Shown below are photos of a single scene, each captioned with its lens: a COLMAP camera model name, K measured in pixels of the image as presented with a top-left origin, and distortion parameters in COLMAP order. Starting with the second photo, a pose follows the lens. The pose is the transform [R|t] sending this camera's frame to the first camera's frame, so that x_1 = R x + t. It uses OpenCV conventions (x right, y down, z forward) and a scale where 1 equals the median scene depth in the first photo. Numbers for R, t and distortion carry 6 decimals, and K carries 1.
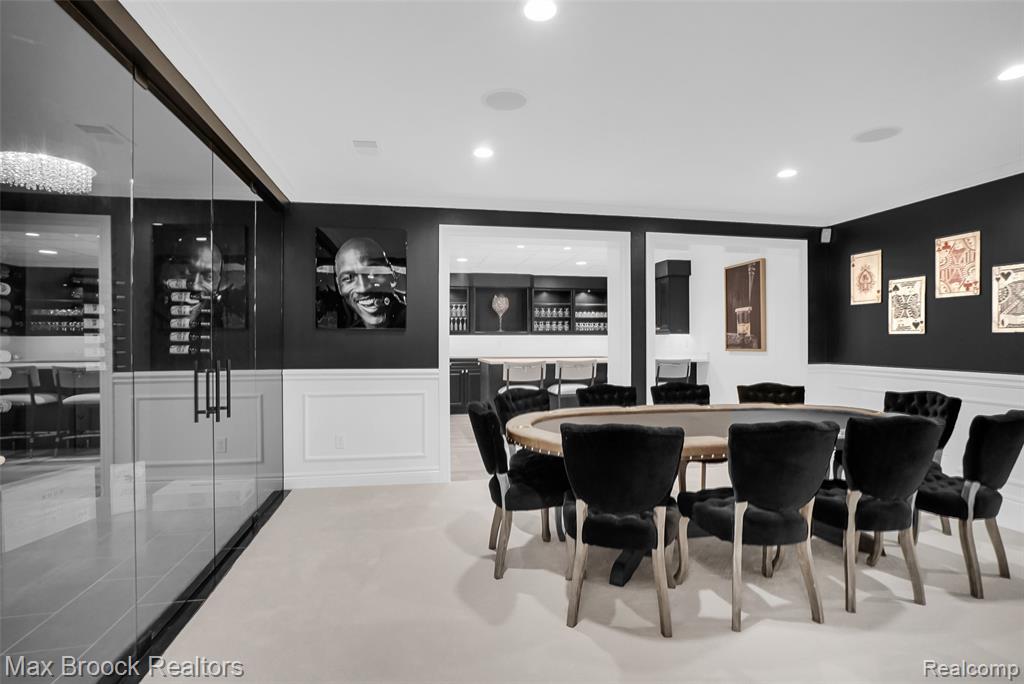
lens RADIAL K [[522.0, 0, 501.4], [0, 522.0, 342.5], [0, 0, 1]] dist [-0.029421, 0.005559]
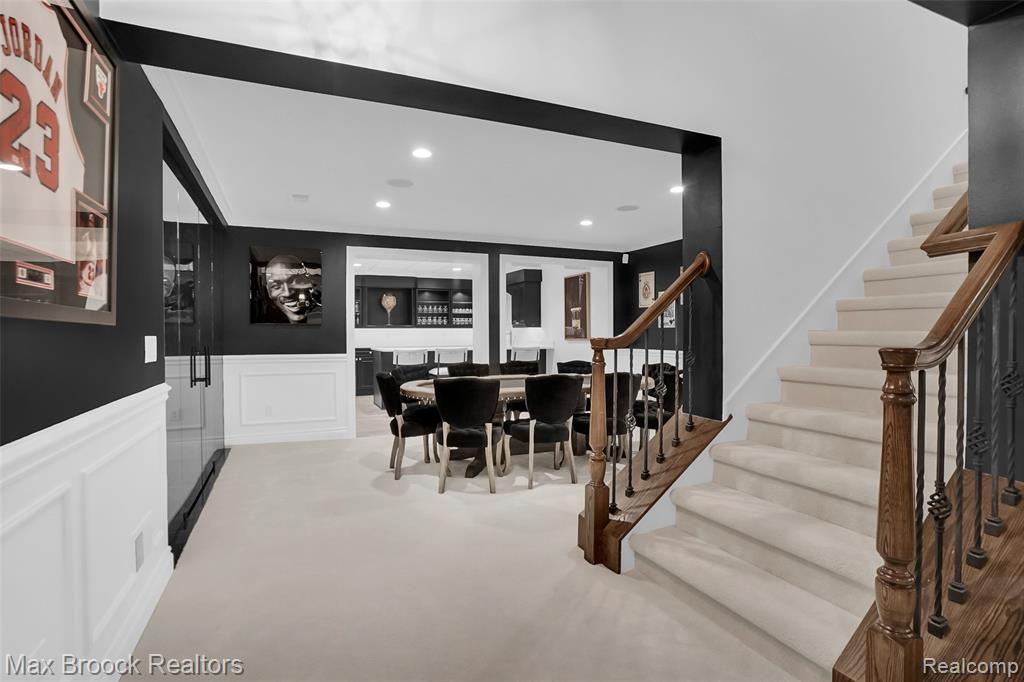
lens RADIAL K [[522.0, 0, 504.1], [0, 522.0, 339.3], [0, 0, 1]] dist [-0.029421, 0.005559]
pose [[0.974353, -0.004572, 0.224979, -0.027257], [0.002711, 0.999960, 0.008579, 0.002805], [-0.225009, -0.007749, 0.974326, -0.406257]]
